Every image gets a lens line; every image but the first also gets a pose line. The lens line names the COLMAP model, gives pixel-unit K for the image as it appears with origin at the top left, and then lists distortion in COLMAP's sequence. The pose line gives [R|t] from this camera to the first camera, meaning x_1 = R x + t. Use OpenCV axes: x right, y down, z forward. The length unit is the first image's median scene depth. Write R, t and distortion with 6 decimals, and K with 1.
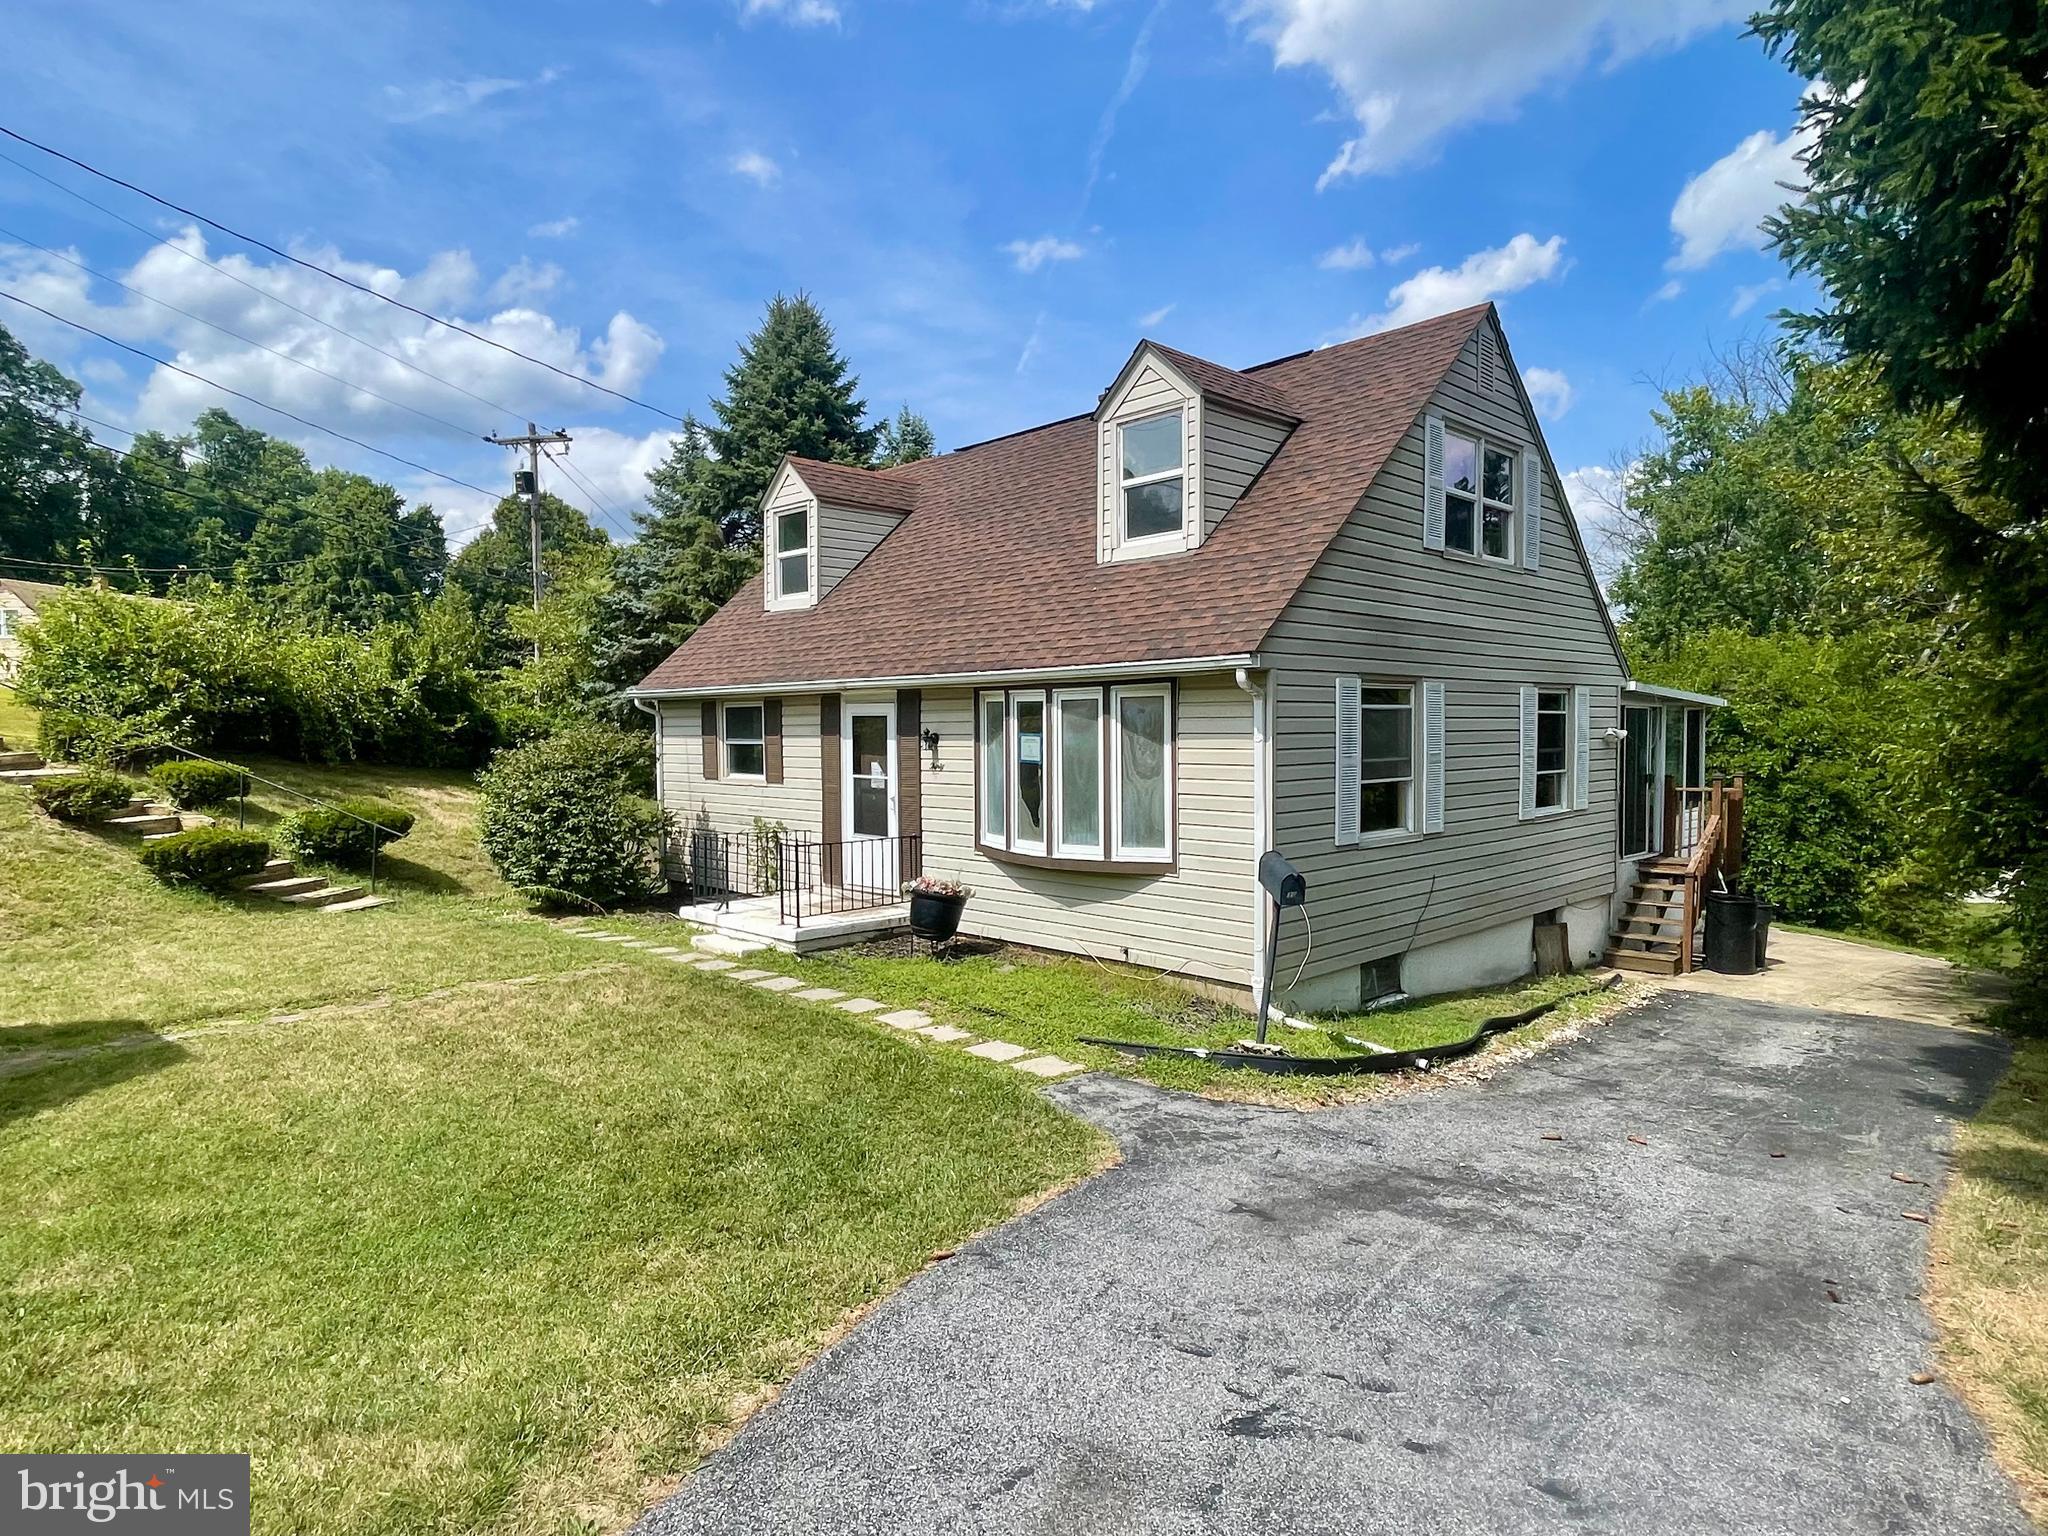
lens RADIAL K [[1155.2, 0, 1010.8], [0, 1155.2, 786.2], [0, 0, 1]] dist [-0.004201, 0.006237]
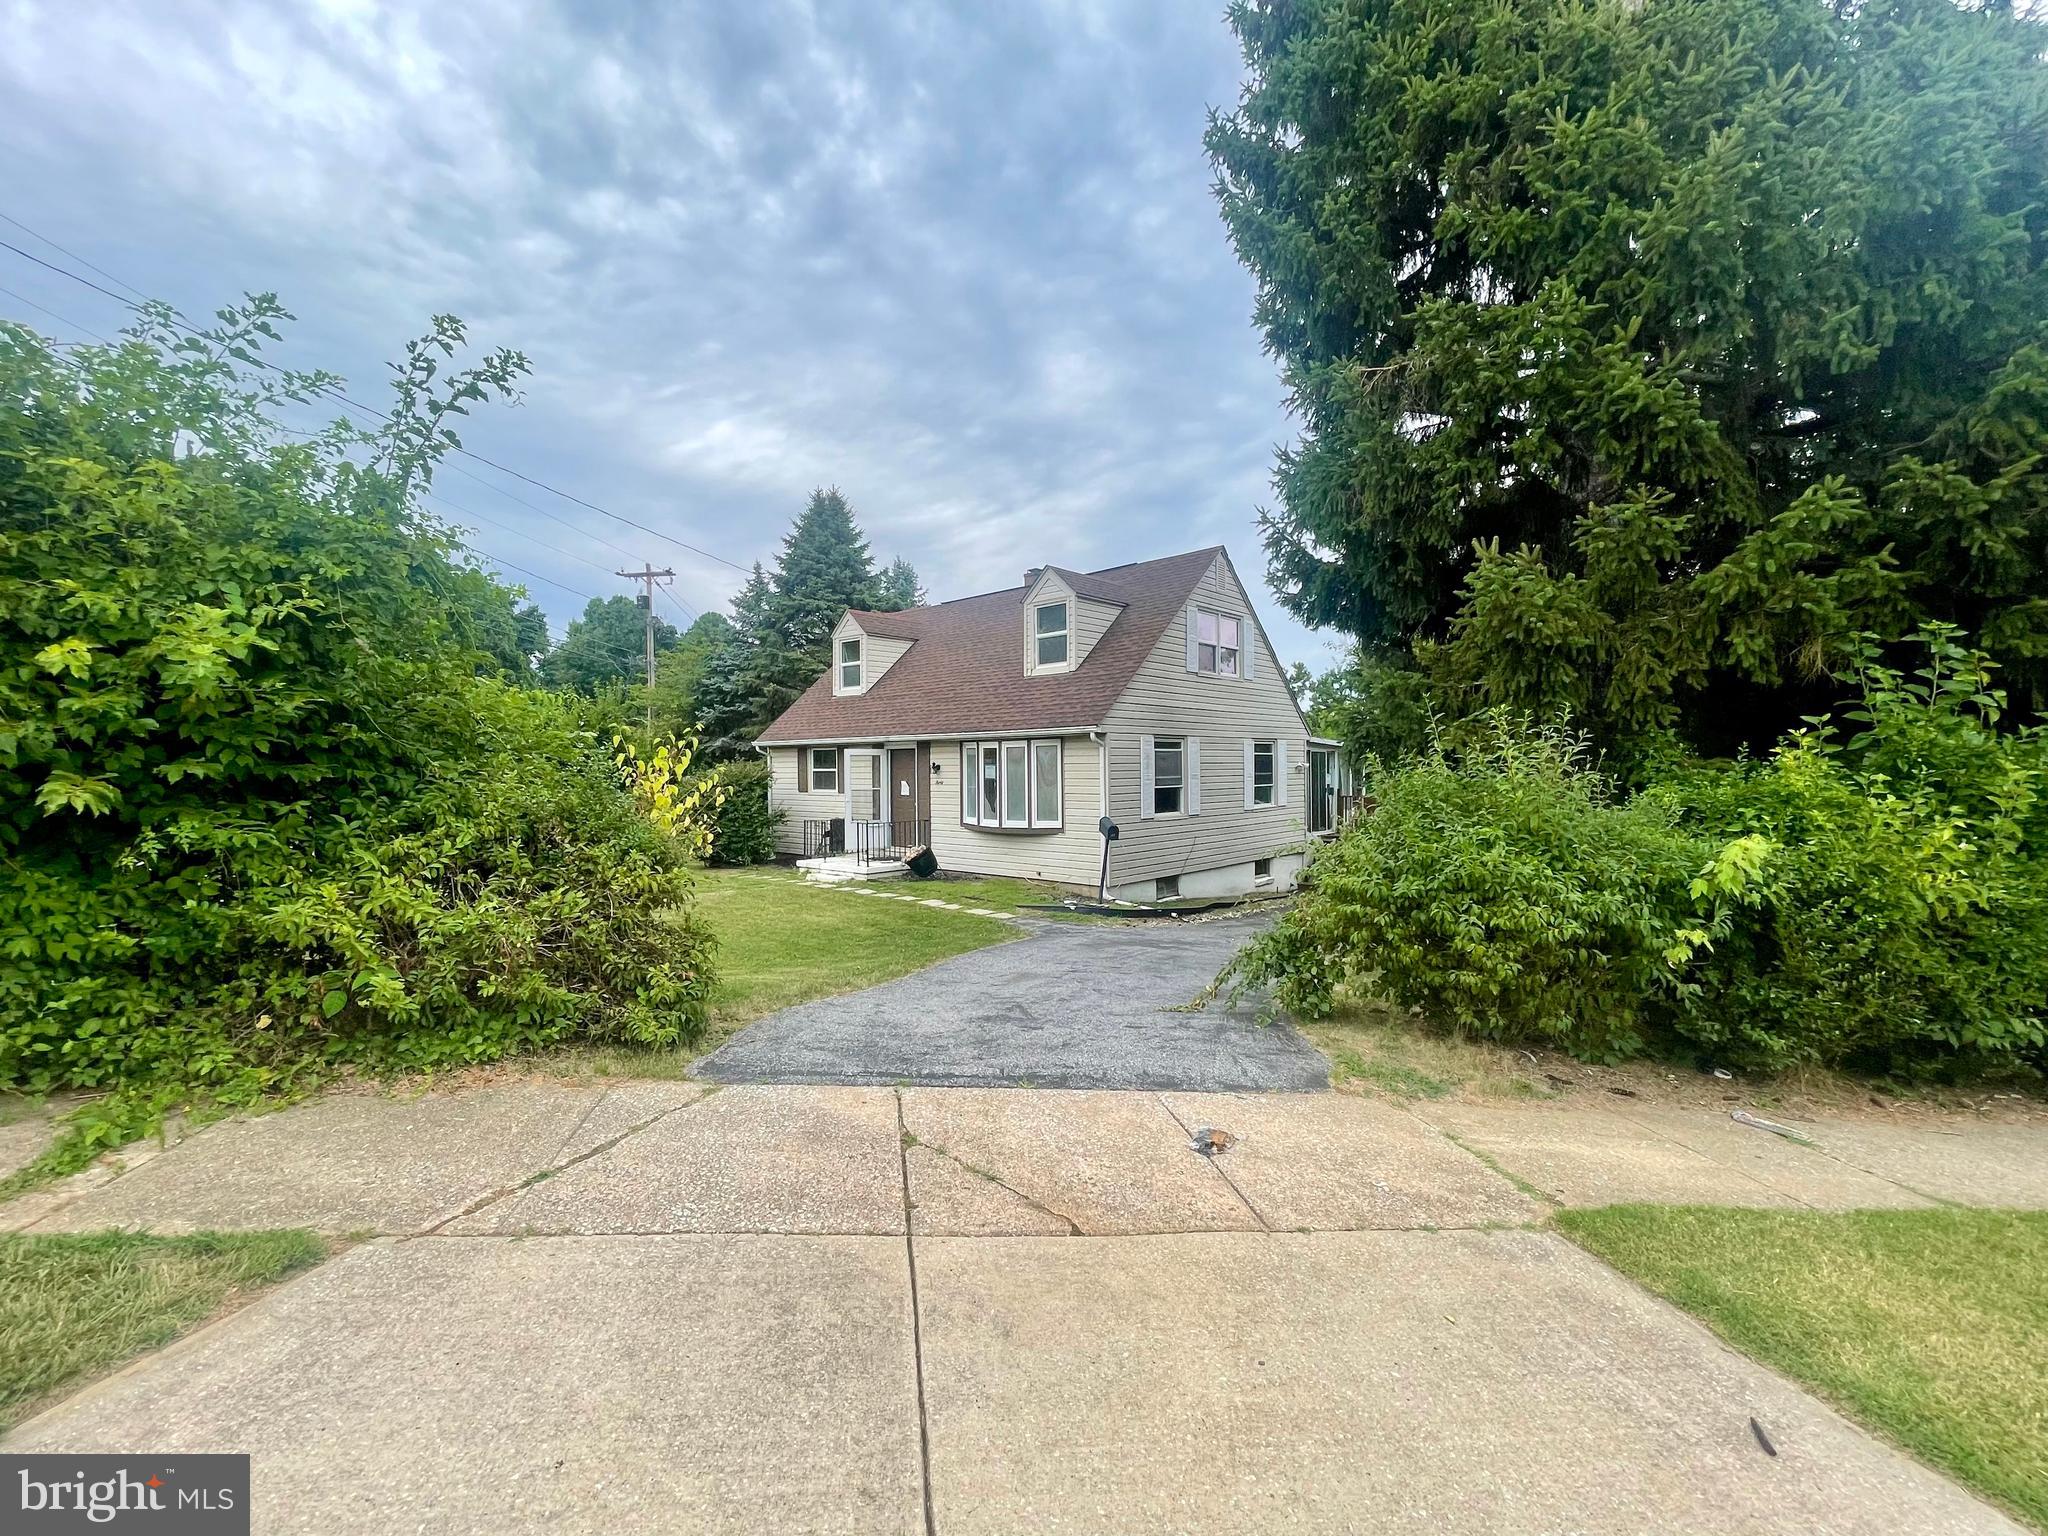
lens RADIAL K [[825.8, 0, 1017.2], [0, 825.8, 781.3], [0, 0, 1]] dist [0.001633, 0.000158]
pose [[0.997538, -0.002920, 0.070062, -0.035427], [0.005169, 0.999477, -0.031930, 0.027971], [-0.069932, 0.032214, 0.997032, -0.393211]]
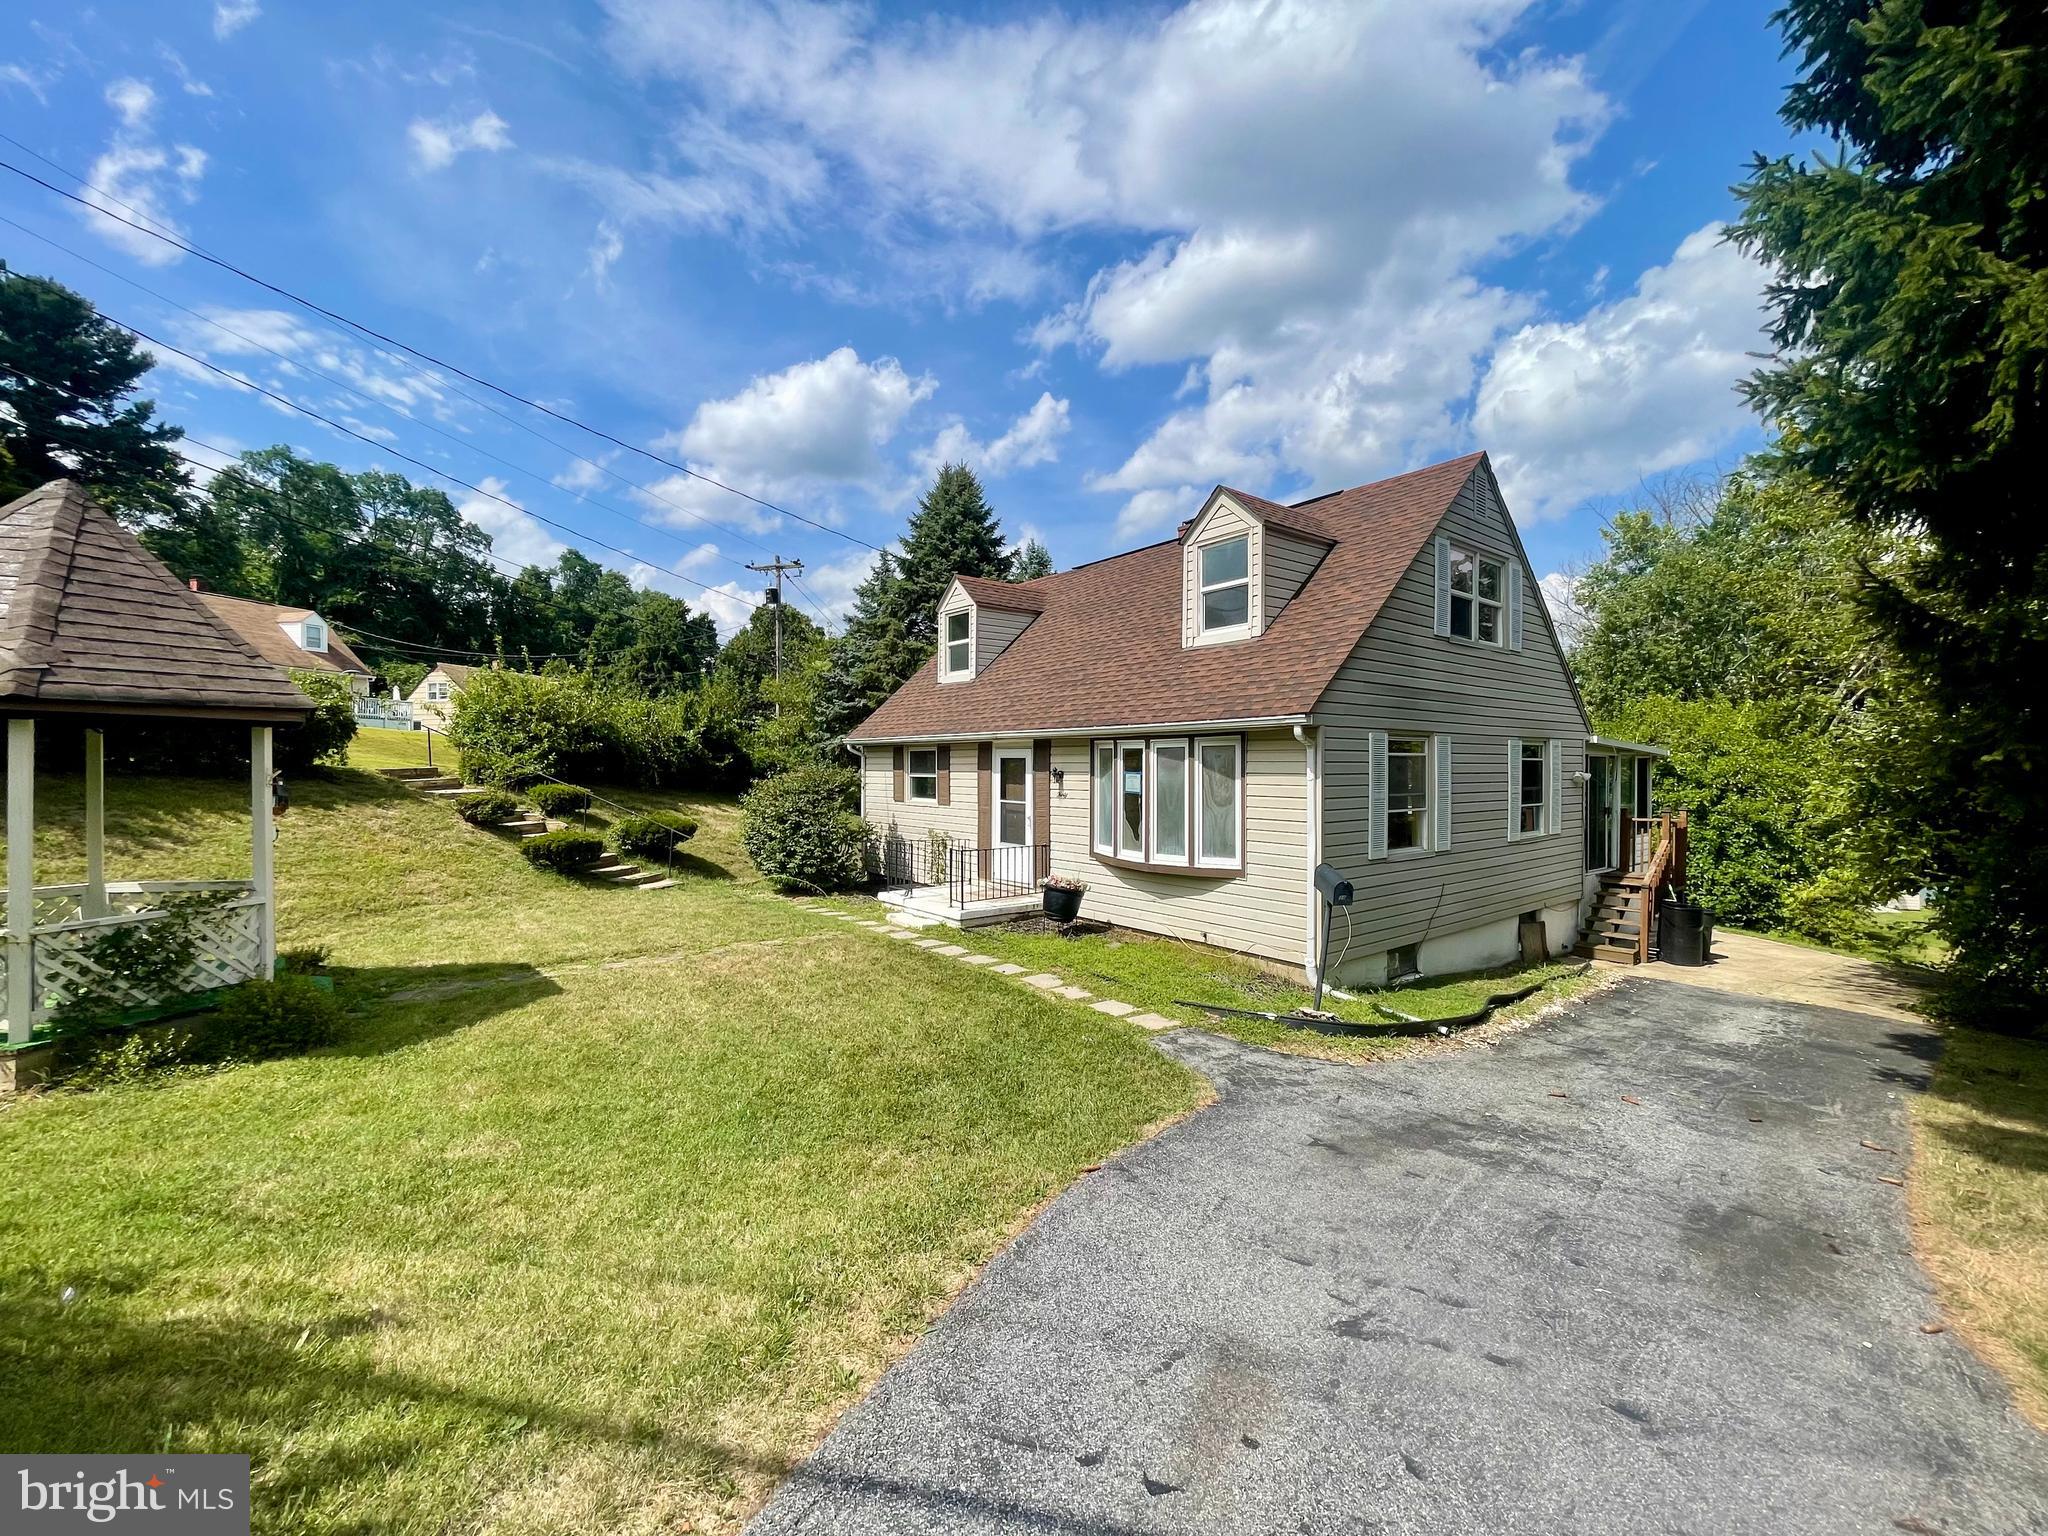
lens RADIAL K [[825.8, 0, 1013.3], [0, 825.8, 770.5], [0, 0, 1]] dist [0.001633, 0.000158]
pose [[0.994455, 0.009323, -0.104747, -0.021769], [-0.013949, 0.998955, -0.043514, -0.002787], [0.104232, 0.044734, 0.993546, 0.012175]]
